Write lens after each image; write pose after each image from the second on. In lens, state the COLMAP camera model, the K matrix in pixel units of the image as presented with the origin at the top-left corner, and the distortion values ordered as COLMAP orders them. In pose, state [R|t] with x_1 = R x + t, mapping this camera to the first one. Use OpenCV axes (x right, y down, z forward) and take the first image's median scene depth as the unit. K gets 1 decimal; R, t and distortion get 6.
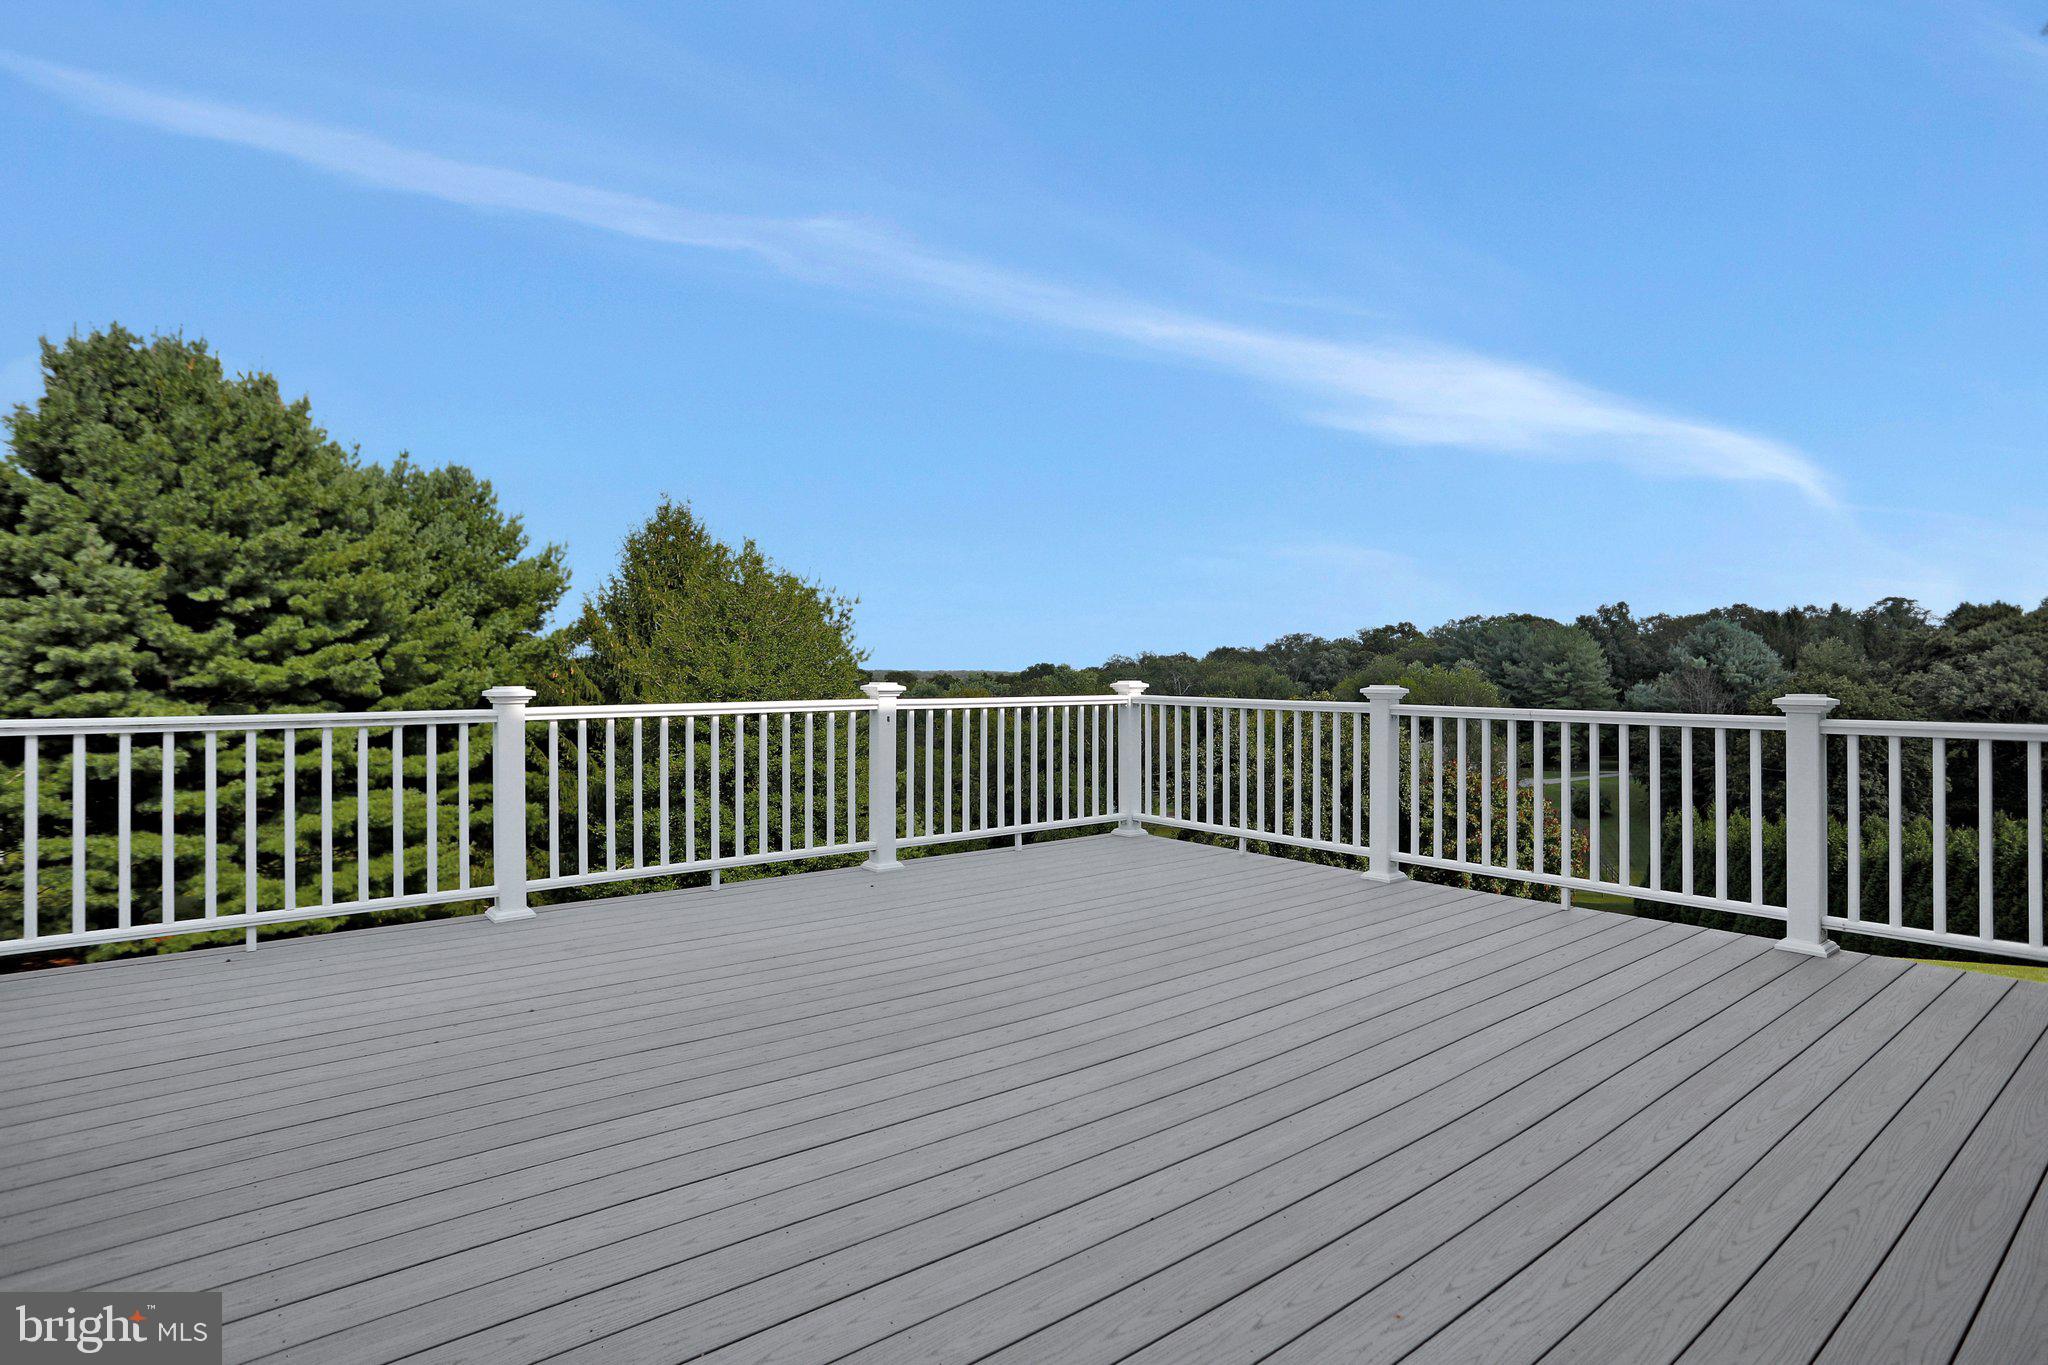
lens RADIAL K [[1078.3, 0, 1035.3], [0, 1078.3, 676.5], [0, 0, 1]] dist [-0.070265, 0.000046]
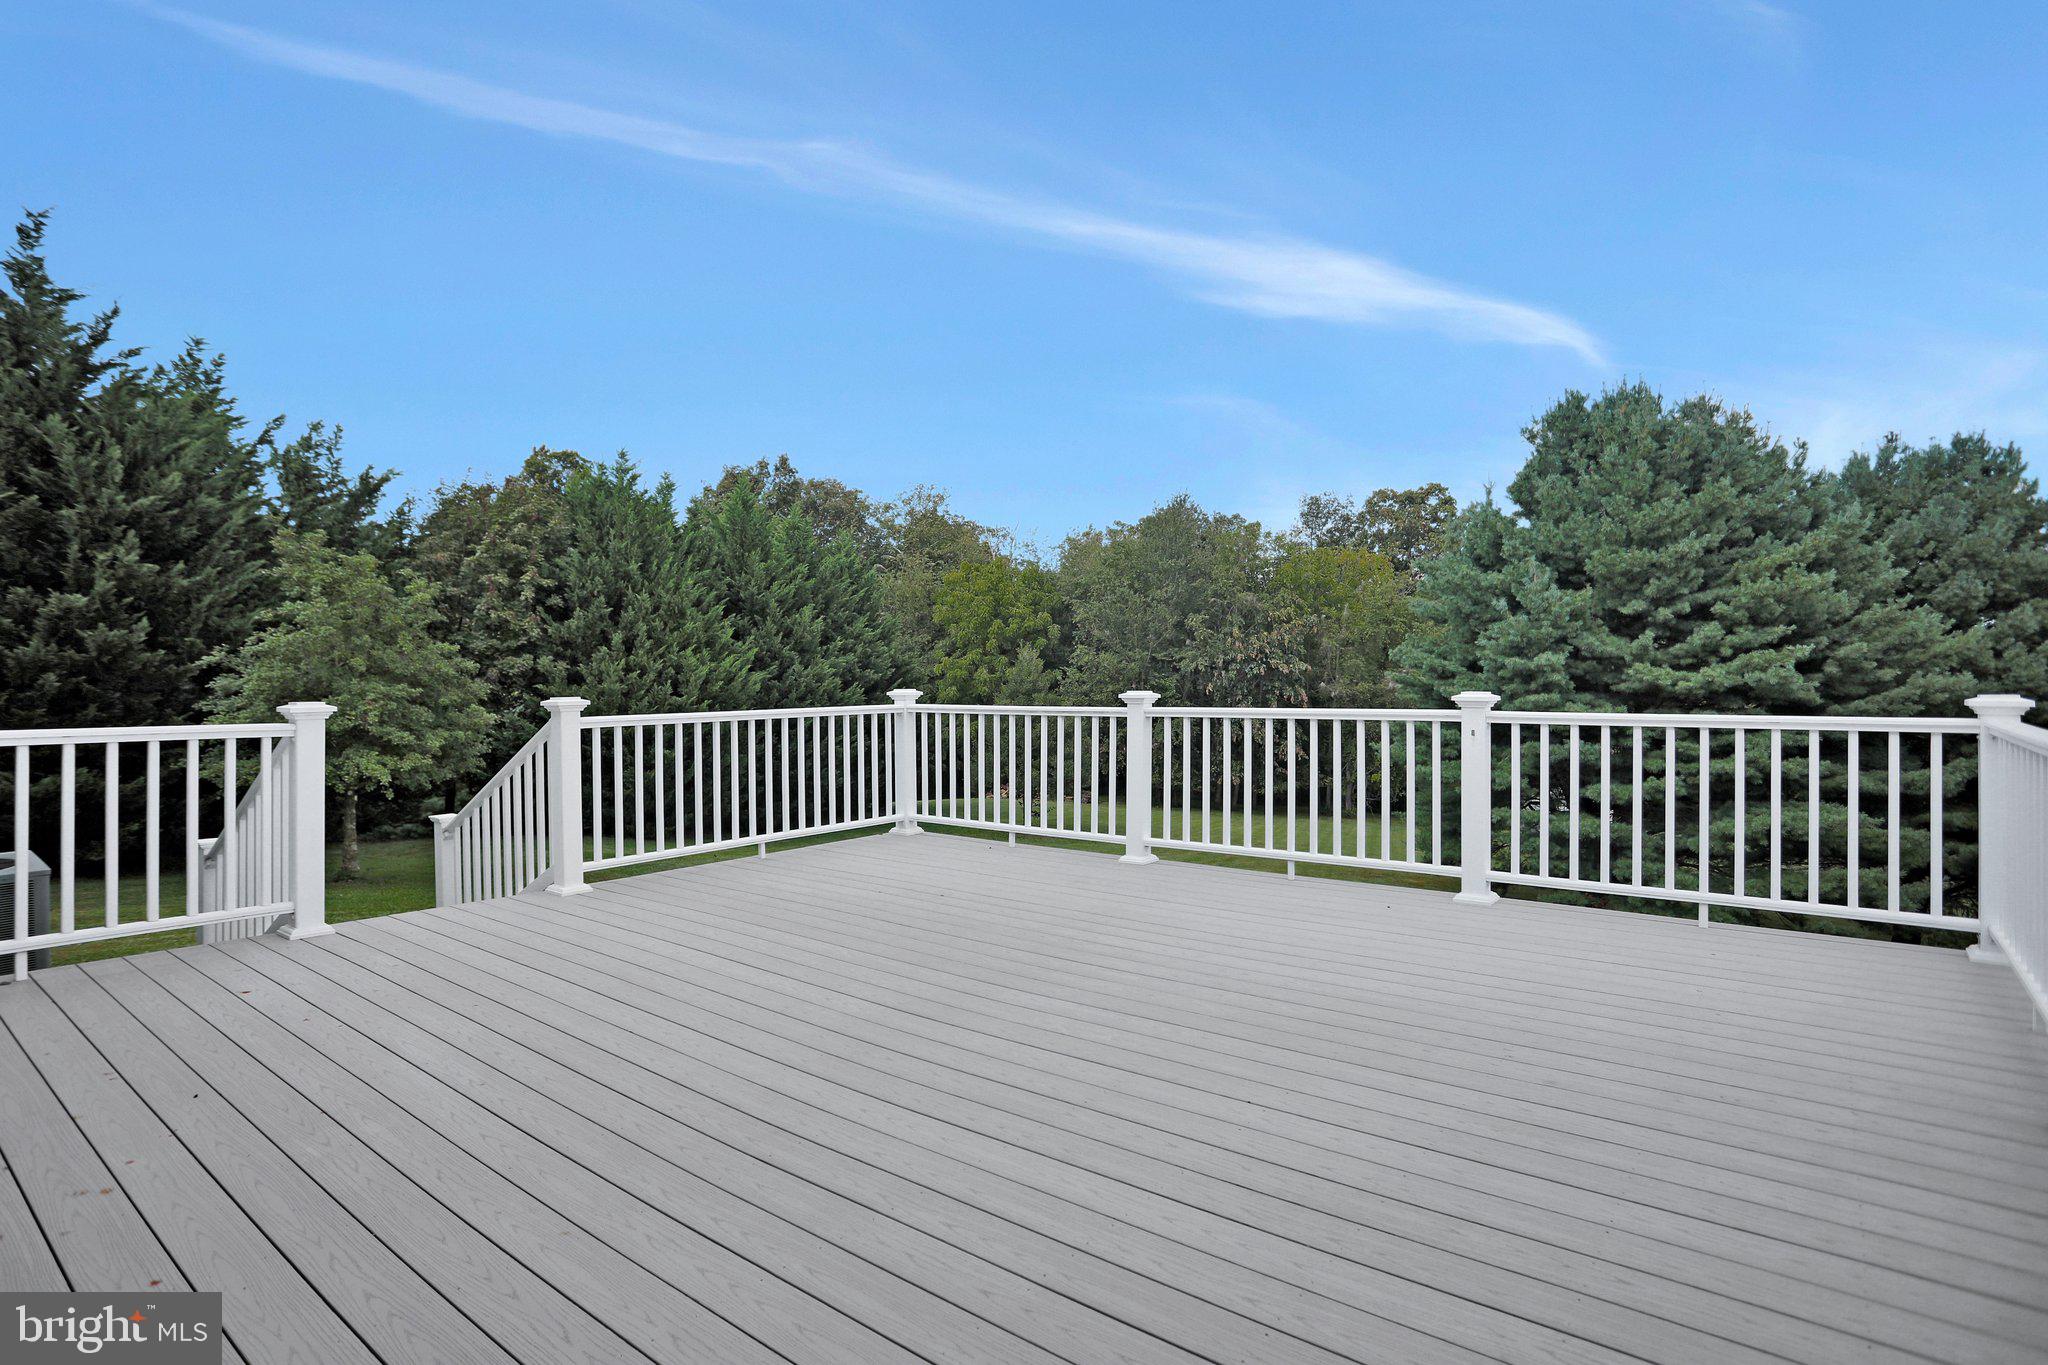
lens RADIAL K [[1061.4, 0, 1024.0], [0, 1061.4, 682.5], [0, 0, 1]] dist [-0.005696, -0.000829]
pose [[0.216193, 0.008068, -0.976317, 0.164874], [-0.006083, 0.999958, 0.006916, -0.002888], [0.976332, 0.004443, 0.216232, 0.112868]]
